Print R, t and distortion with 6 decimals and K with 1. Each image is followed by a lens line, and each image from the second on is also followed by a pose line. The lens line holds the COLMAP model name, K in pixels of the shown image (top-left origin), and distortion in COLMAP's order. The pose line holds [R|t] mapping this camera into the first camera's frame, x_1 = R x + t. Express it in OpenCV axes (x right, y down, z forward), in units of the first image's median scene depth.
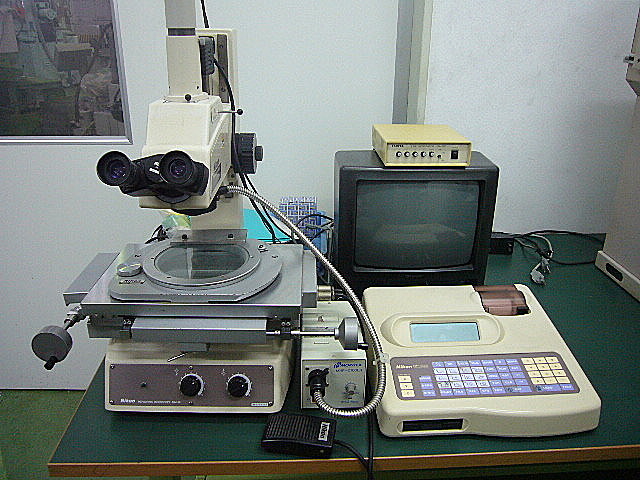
lens RADIAL K [[531.4, 0, 320.0], [0, 531.4, 240.0], [0, 0, 1]] dist [-0.064386, 0.003545]
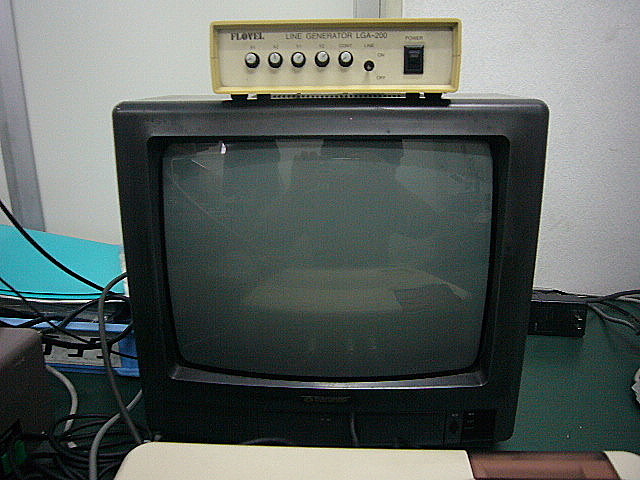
lens RADIAL K [[531.4, 0, 320.0], [0, 531.4, 240.0], [0, 0, 1]] dist [-0.064386, 0.003545]
pose [[0.995086, 0.008998, -0.098603, 0.229679], [-0.020461, 0.993053, -0.115871, -0.001291], [0.096876, 0.117319, 0.988358, 0.666271]]
